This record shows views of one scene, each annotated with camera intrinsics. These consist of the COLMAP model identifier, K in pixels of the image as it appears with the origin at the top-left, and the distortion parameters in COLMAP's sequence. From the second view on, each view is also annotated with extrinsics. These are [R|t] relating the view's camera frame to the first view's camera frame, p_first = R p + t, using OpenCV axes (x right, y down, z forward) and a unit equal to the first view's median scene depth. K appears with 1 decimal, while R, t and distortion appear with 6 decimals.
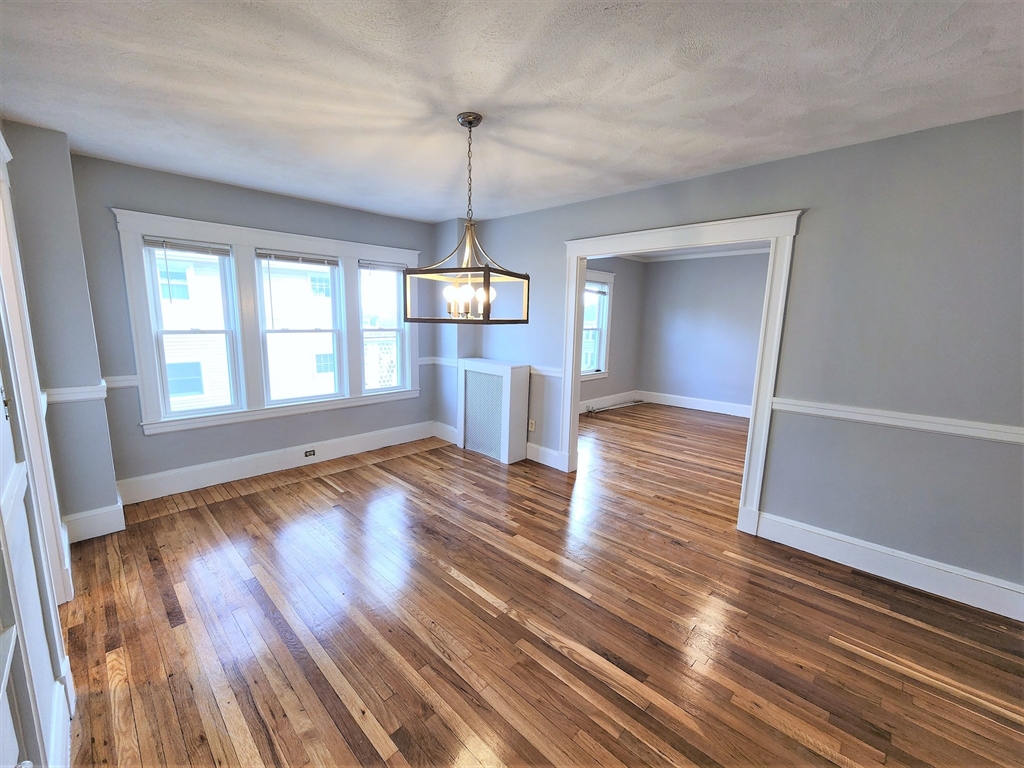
lens RADIAL K [[421.6, 0, 504.8], [0, 421.6, 386.5], [0, 0, 1]] dist [-0.001621, -0.000941]
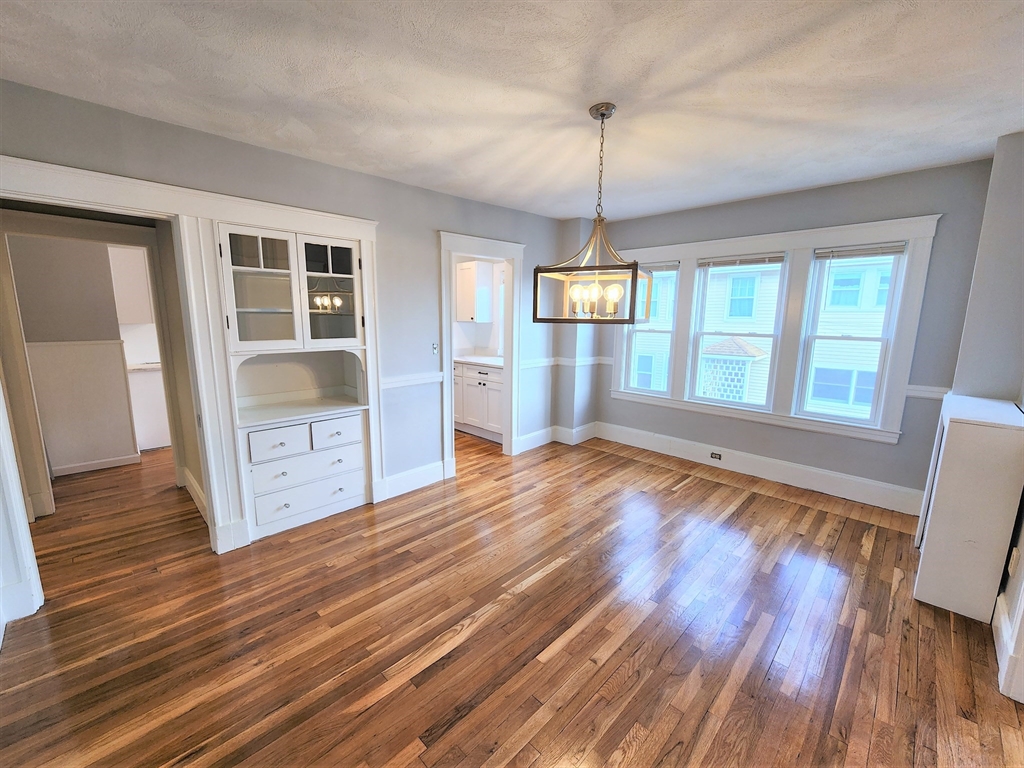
lens RADIAL K [[421.6, 0, 504.8], [0, 421.6, 386.5], [0, 0, 1]] dist [-0.001621, -0.000941]
pose [[-0.000724, 0.152518, -0.988300, 0.664070], [-0.171927, 0.973566, 0.150370, -0.088178], [0.985109, 0.170025, 0.025517, 0.594008]]
